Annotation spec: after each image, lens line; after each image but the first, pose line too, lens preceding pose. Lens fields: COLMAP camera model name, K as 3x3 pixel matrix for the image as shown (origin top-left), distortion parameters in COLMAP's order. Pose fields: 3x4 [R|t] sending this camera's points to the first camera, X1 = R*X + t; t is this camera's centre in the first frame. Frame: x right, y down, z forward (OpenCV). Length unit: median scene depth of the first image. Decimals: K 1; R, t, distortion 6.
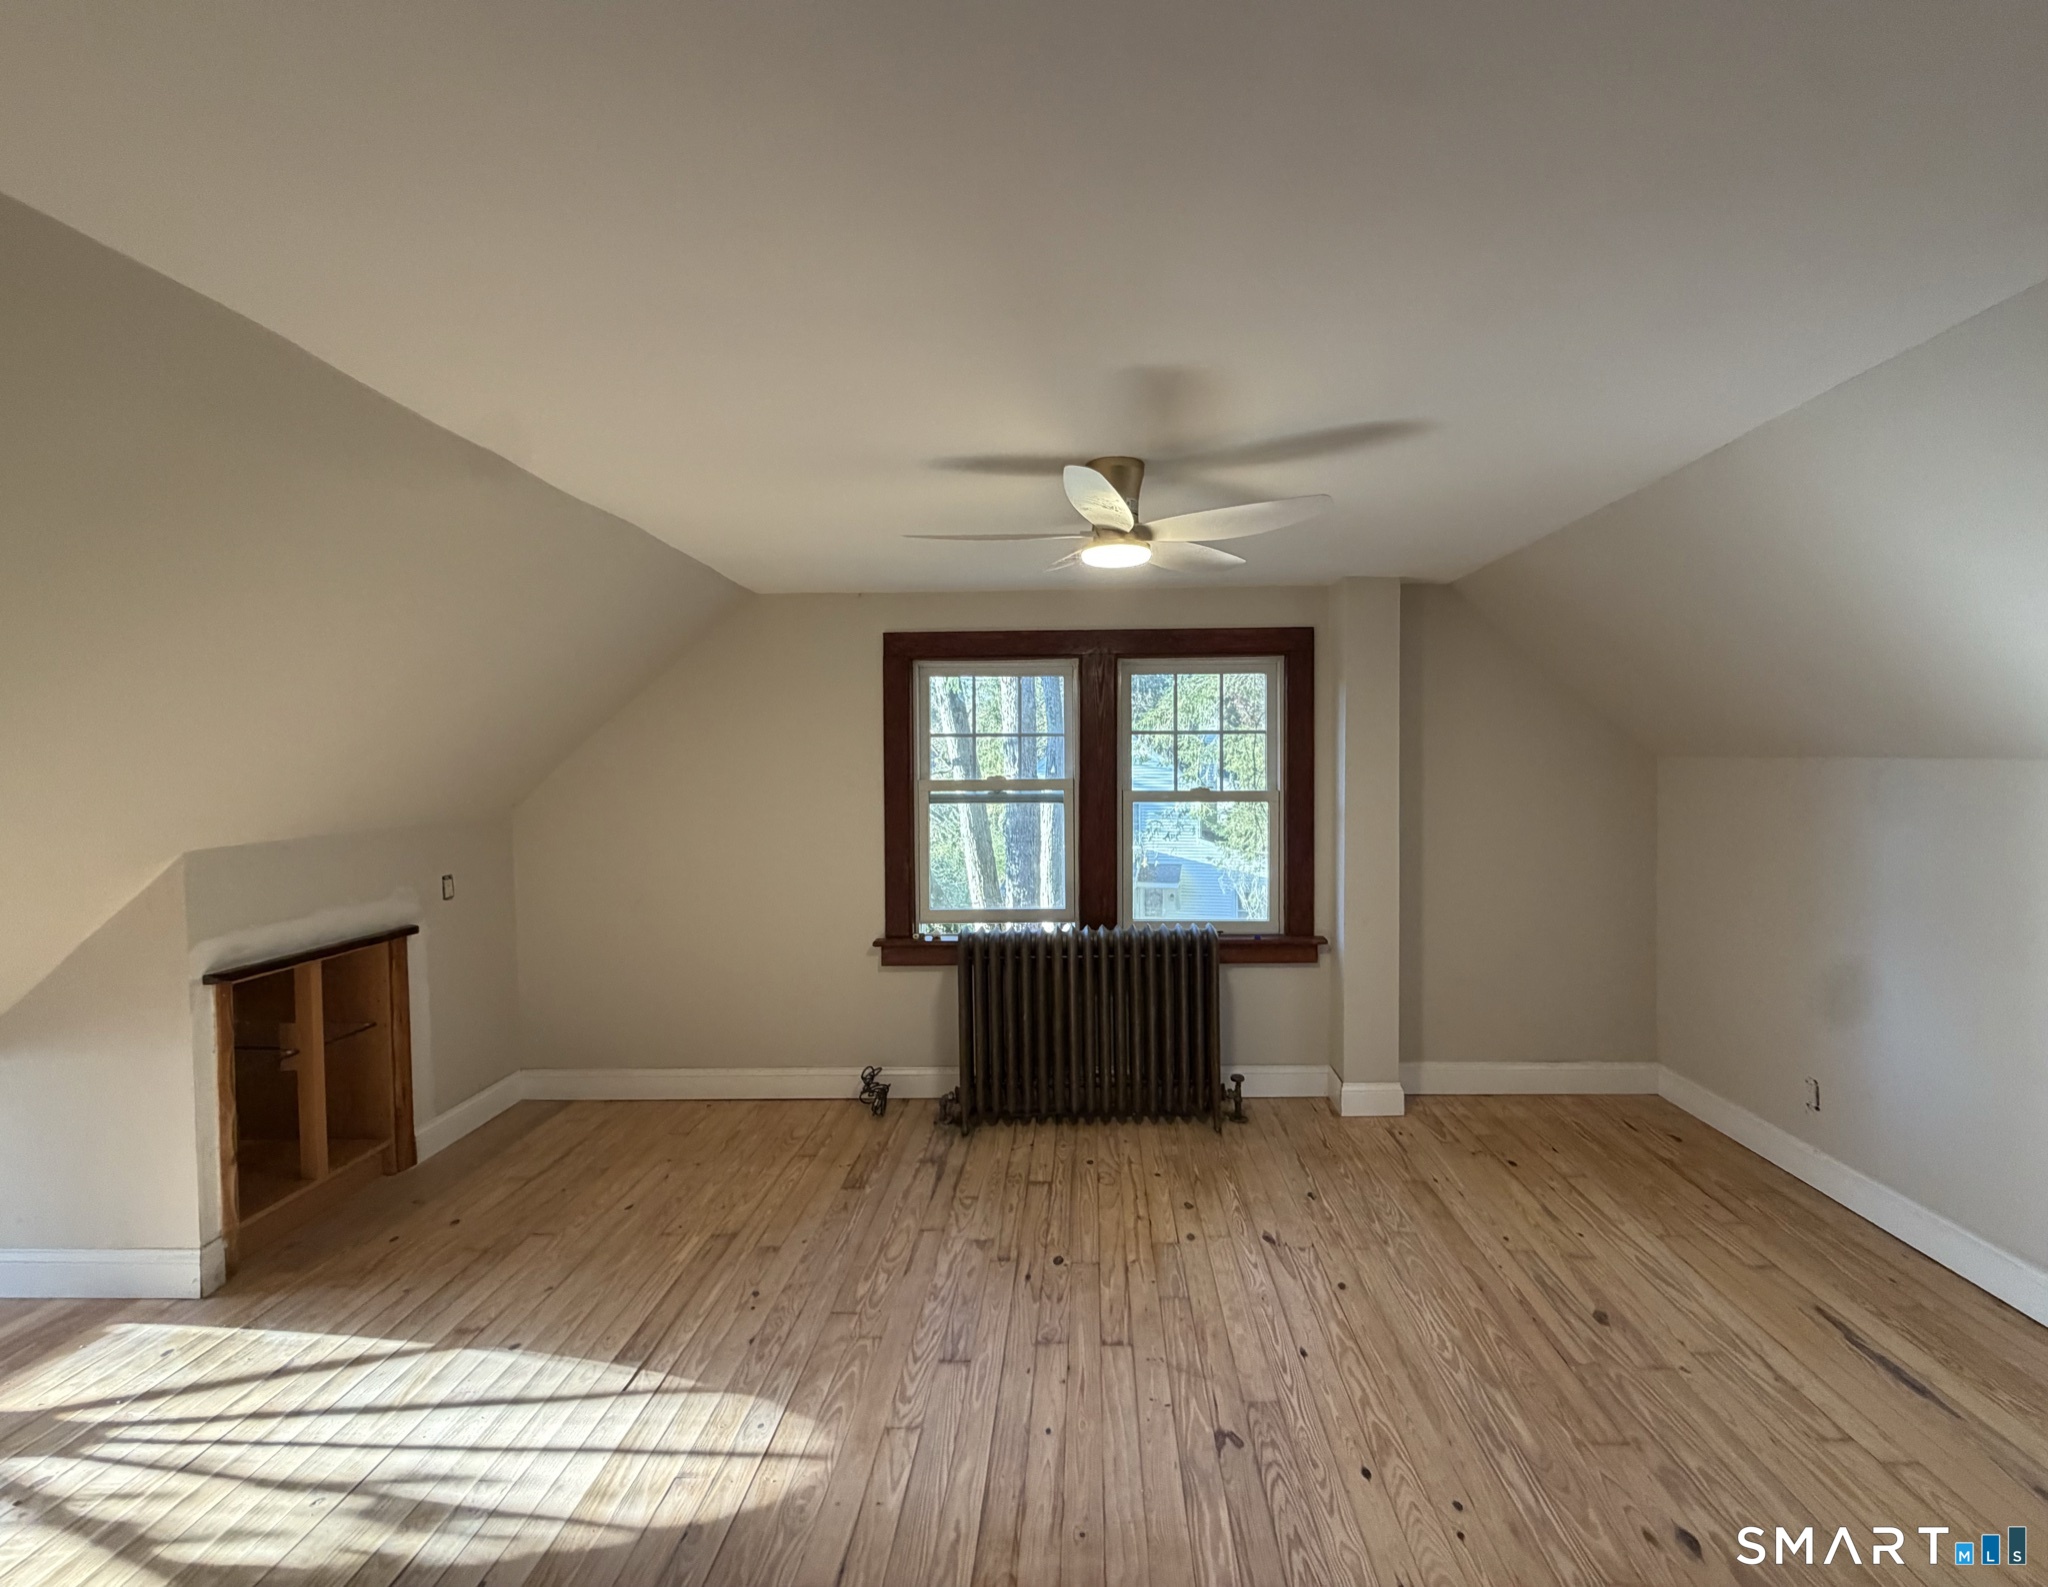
lens RADIAL K [[859.3, 0, 1030.3], [0, 859.3, 782.4], [0, 0, 1]] dist [-0.000563, -0.000027]
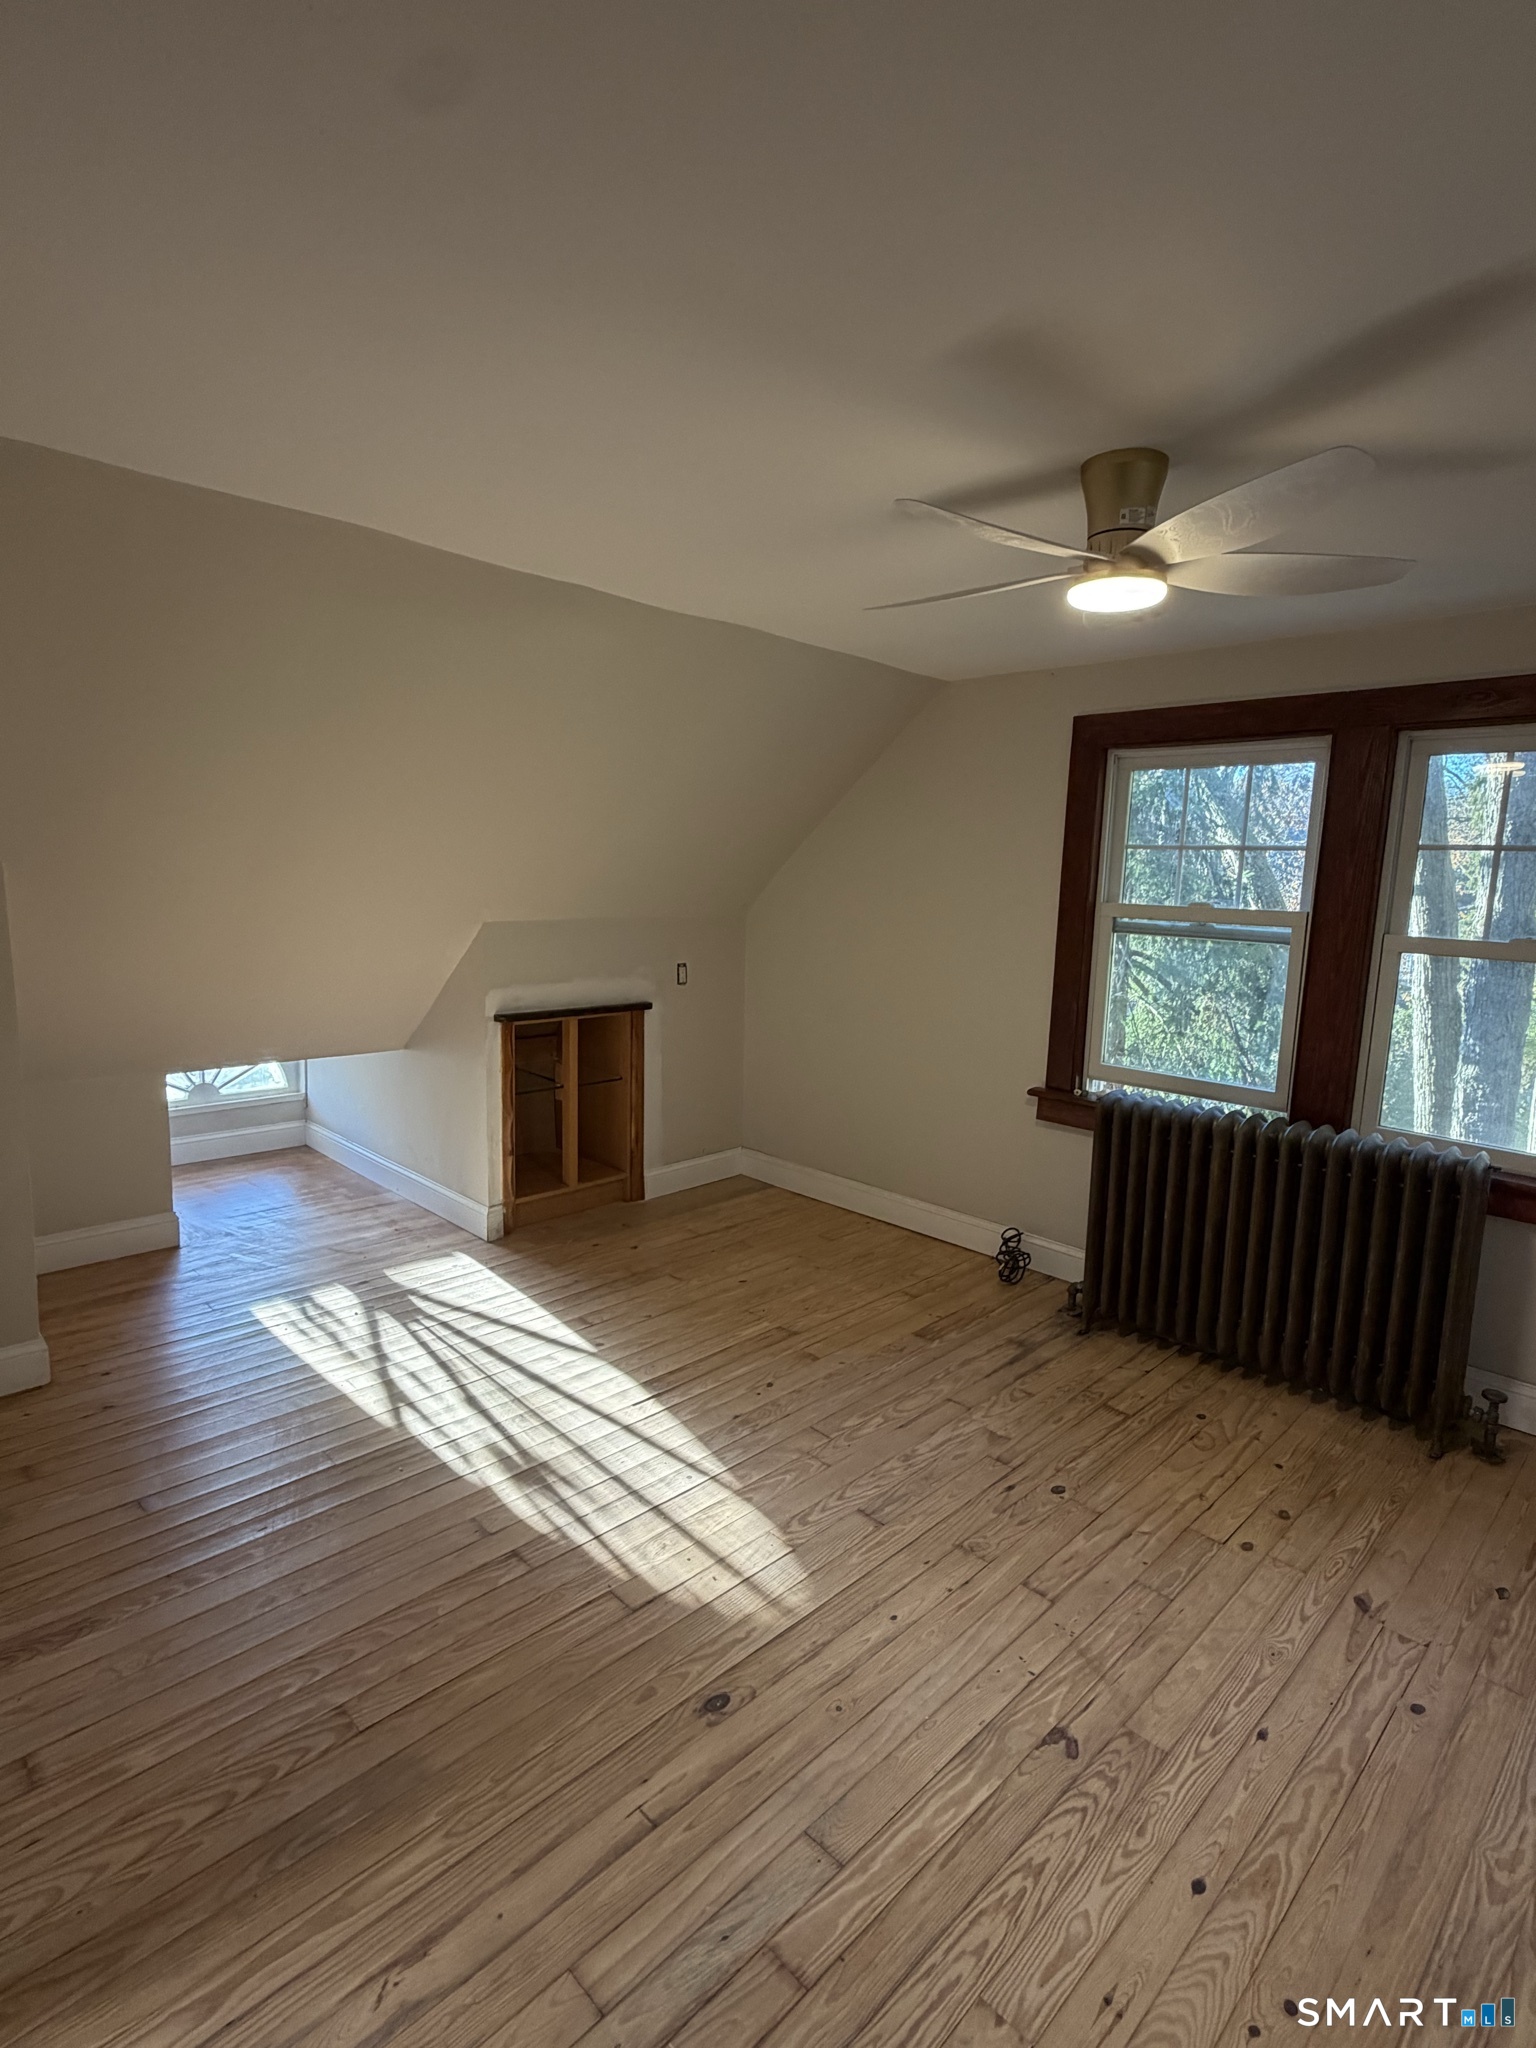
lens RADIAL K [[1021.2, 0, 768.0], [0, 1021.2, 1024.0], [0, 0, 1]] dist [0.000224, 0.000158]
pose [[0.723041, 0.135026, -0.677480, 0.394184], [-0.054257, 0.988782, 0.139165, -0.008260], [0.688671, -0.063864, 0.722256, 0.113351]]
